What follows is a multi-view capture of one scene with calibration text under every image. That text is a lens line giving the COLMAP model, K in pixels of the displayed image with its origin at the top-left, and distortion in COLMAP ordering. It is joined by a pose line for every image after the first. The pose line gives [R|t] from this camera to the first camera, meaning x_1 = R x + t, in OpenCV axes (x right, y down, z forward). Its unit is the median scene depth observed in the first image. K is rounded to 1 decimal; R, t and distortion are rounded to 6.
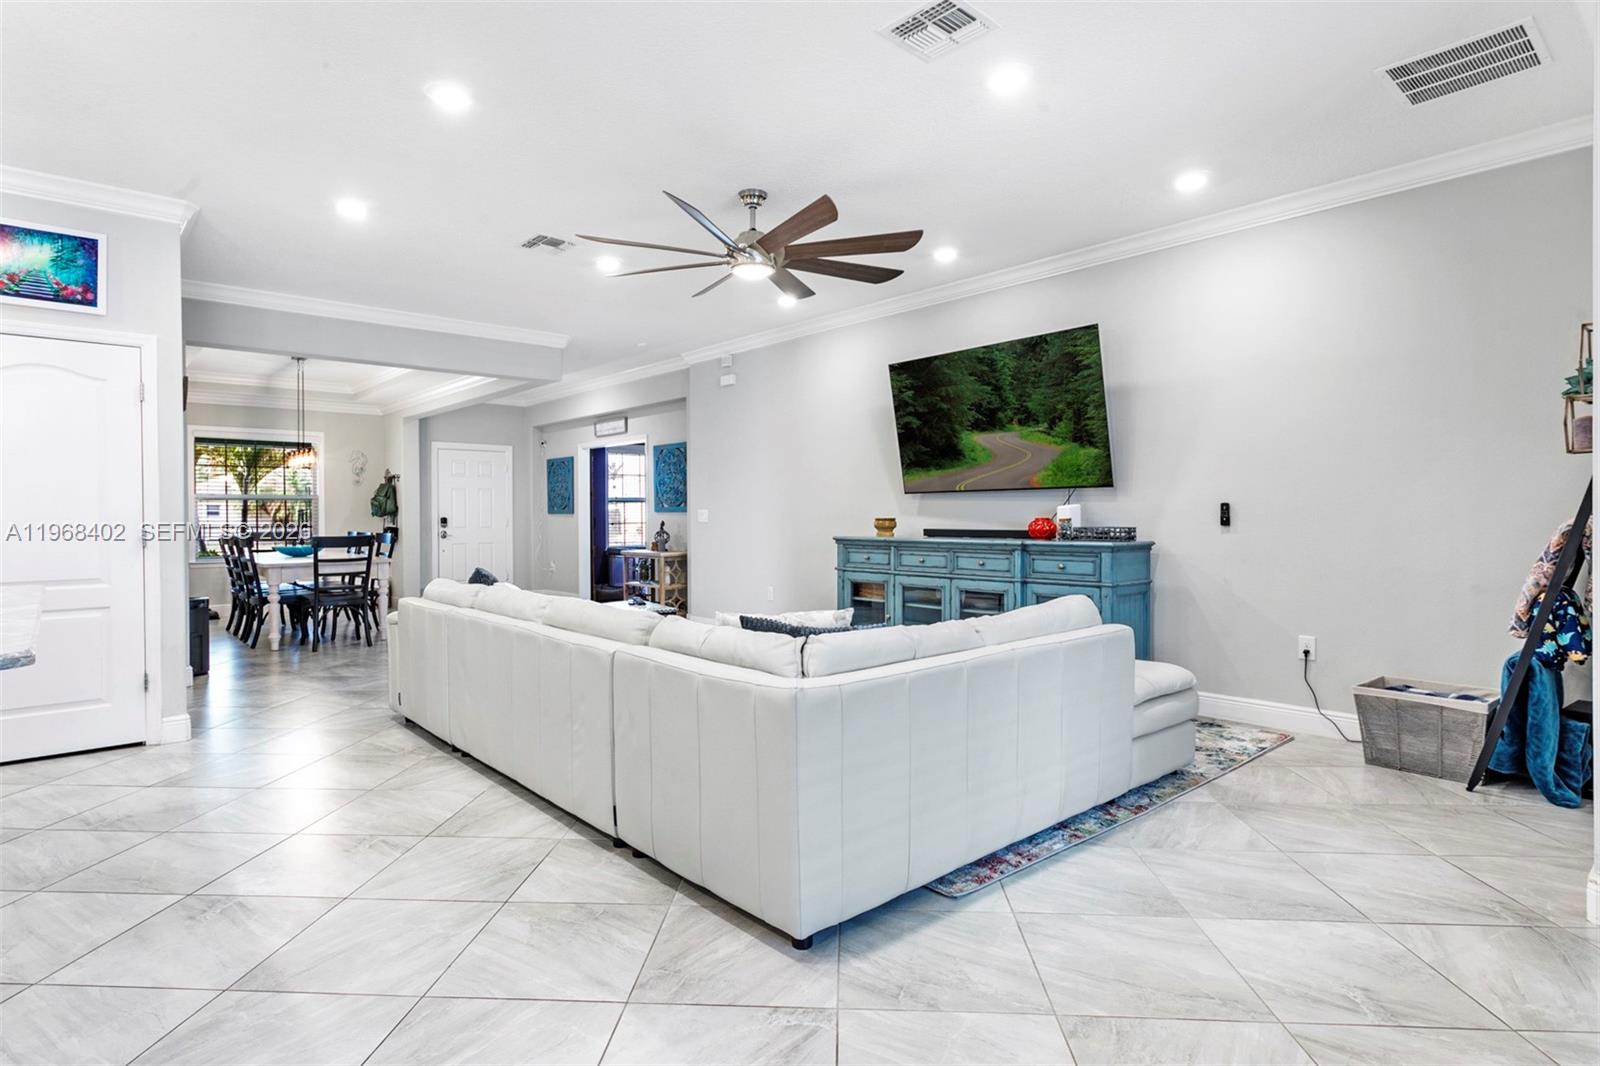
lens RADIAL K [[856.3, 0, 796.6], [0, 856.3, 526.1], [0, 0, 1]] dist [-0.002113, 0.004764]
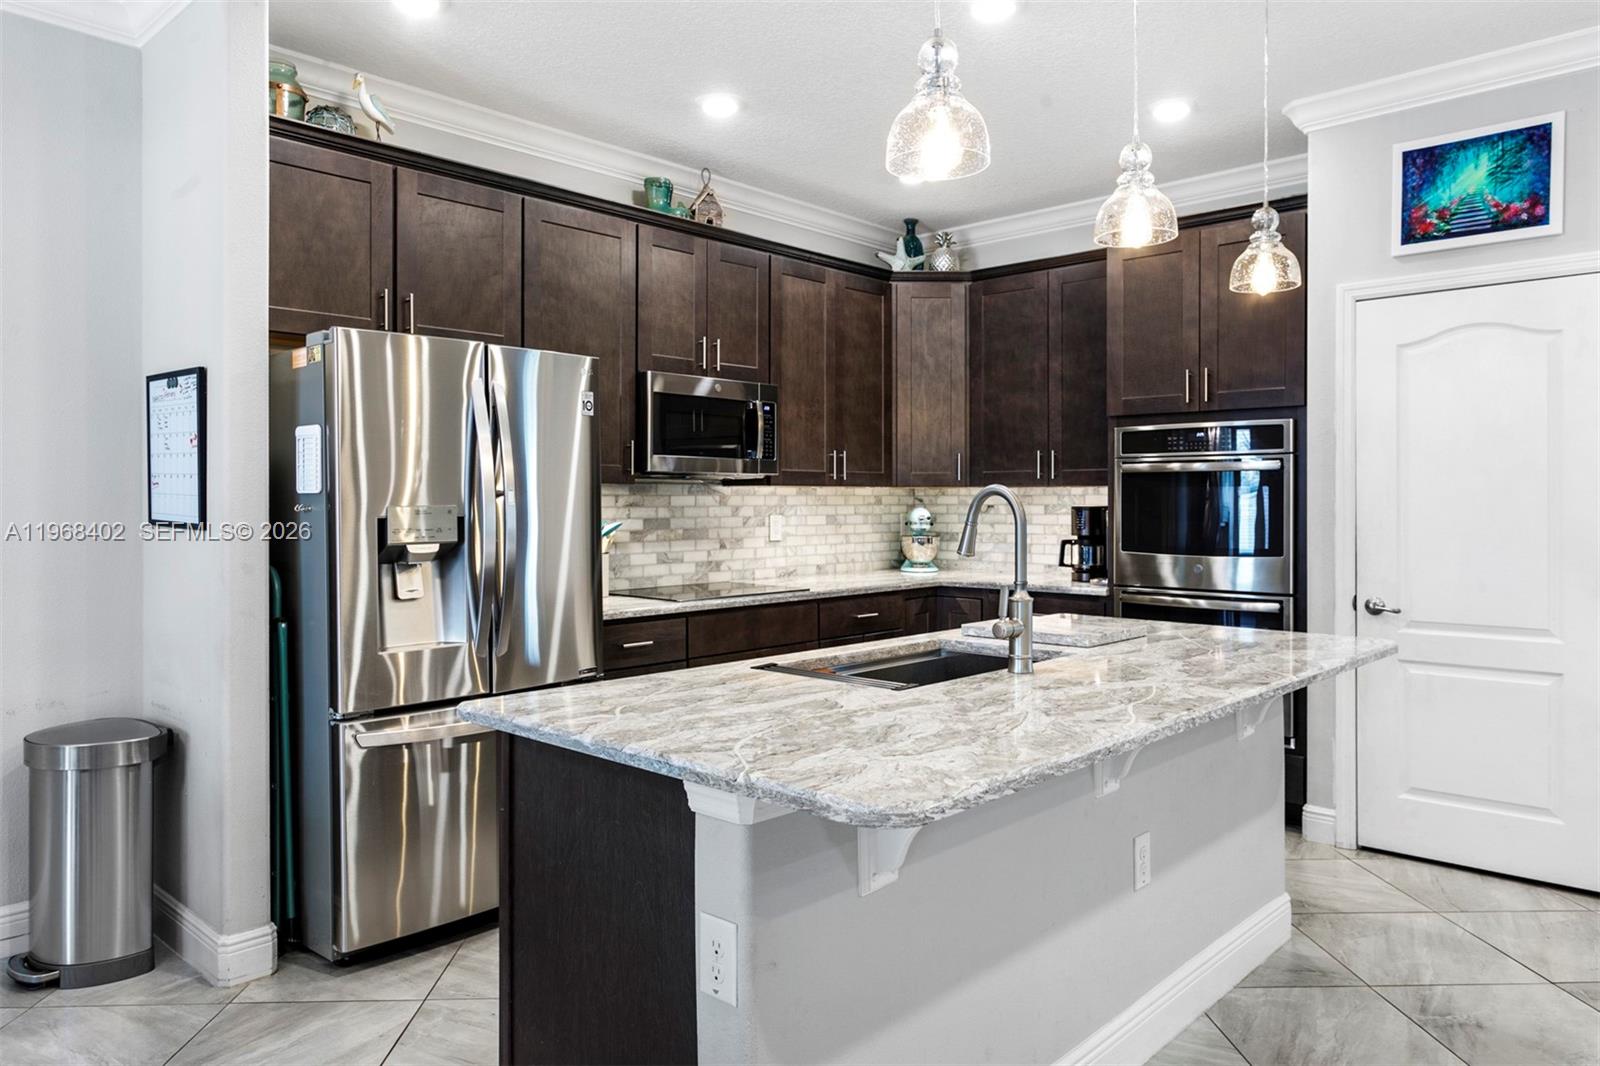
lens RADIAL K [[1075.5, 0, 786.2], [0, 1075.5, 509.7], [0, 0, 1]] dist [-0.001295, 0.002582]
pose [[0.103135, 0.009951, -0.994618, -0.041826], [-0.016099, 0.999836, 0.008334, -0.031071], [0.994537, 0.015153, 0.103278, 0.333287]]
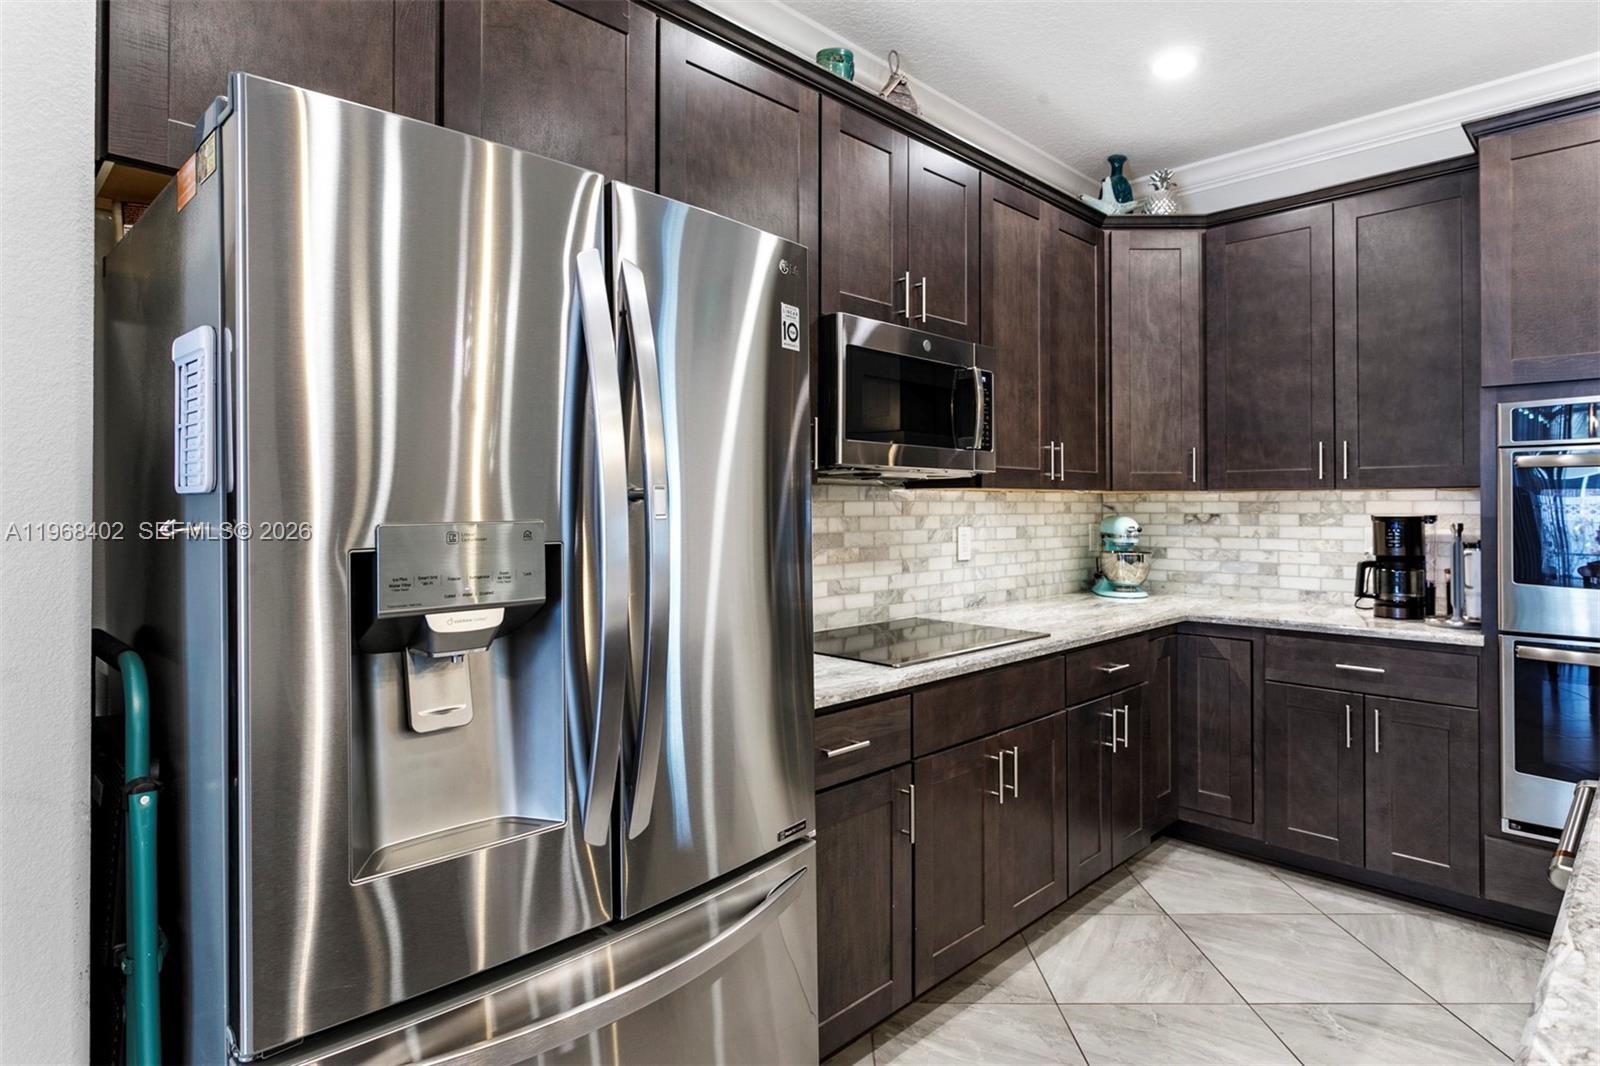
lens RADIAL K [[856.3, 0, 783.5], [0, 856.3, 506.6], [0, 0, 1]] dist [-0.002113, 0.004764]
pose [[0.060580, 0.001294, -0.998162, -0.542104], [-0.016529, 0.999863, 0.000293, -0.029908], [0.998026, 0.016481, 0.060593, 0.240182]]
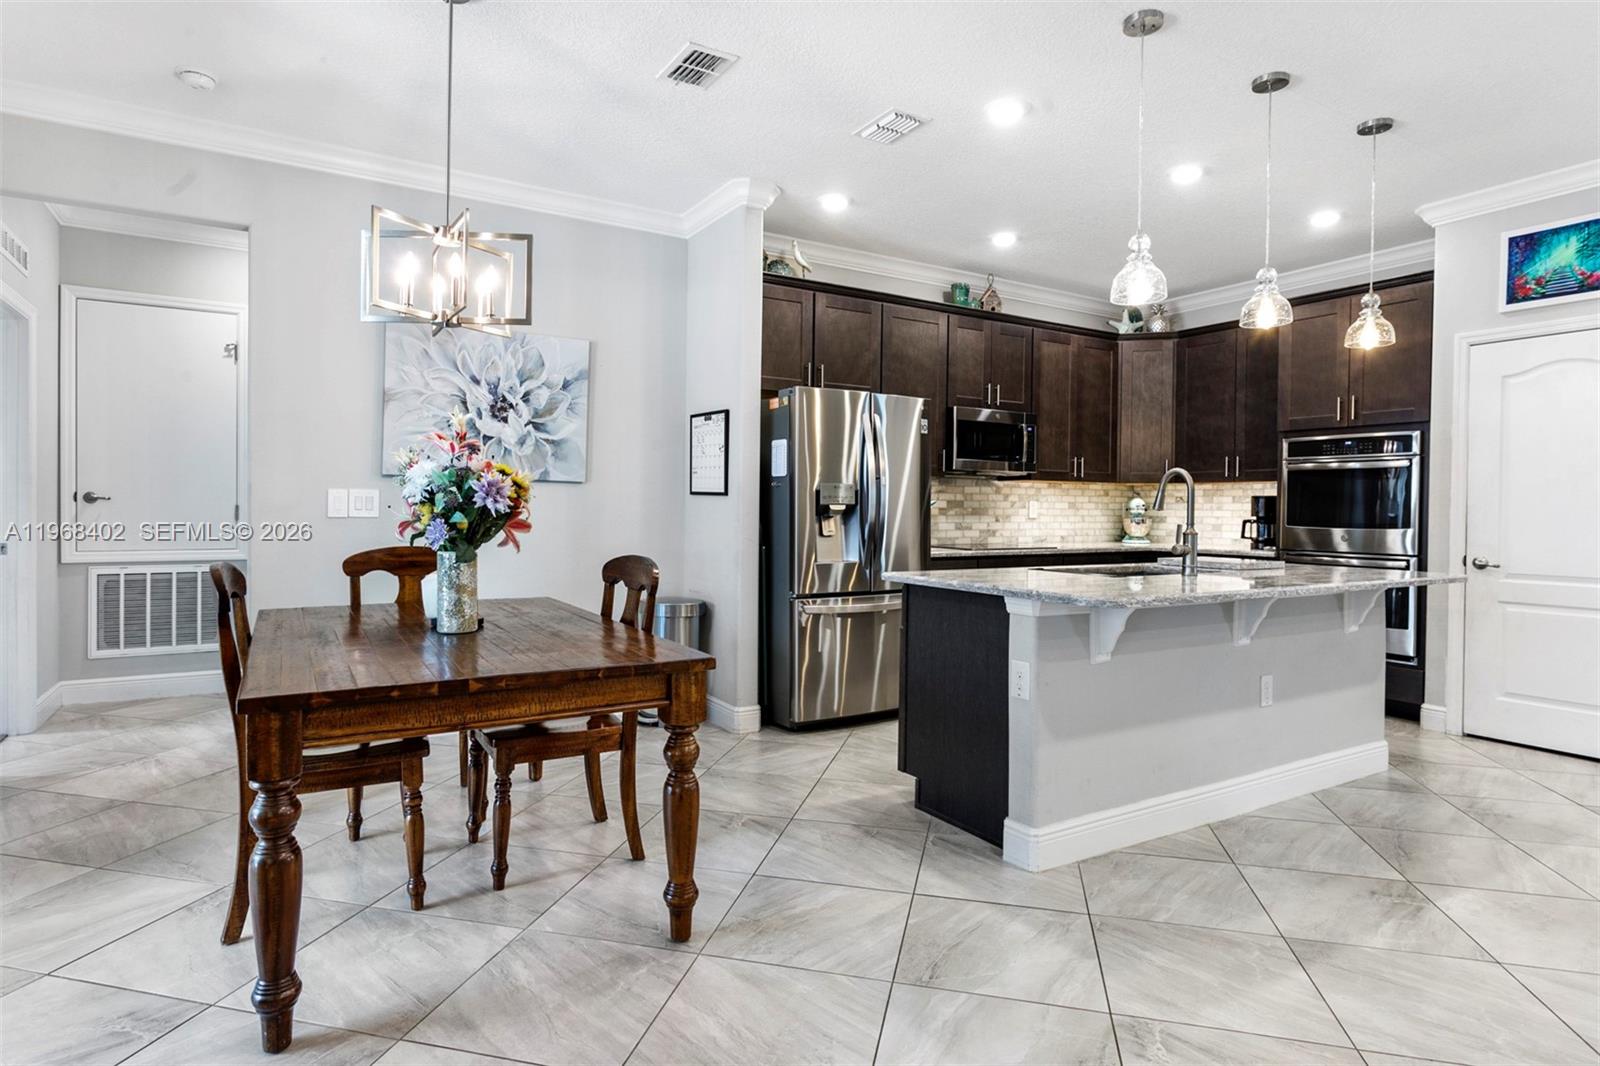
lens RADIAL K [[856.3, 0, 789.4], [0, 856.3, 523.8], [0, 0, 1]] dist [-0.002113, 0.004764]
pose [[-0.167374, 0.017630, -0.985736, 0.258824], [-0.026288, 0.999405, 0.022338, 0.003992], [0.985543, 0.029652, -0.166811, 0.281252]]
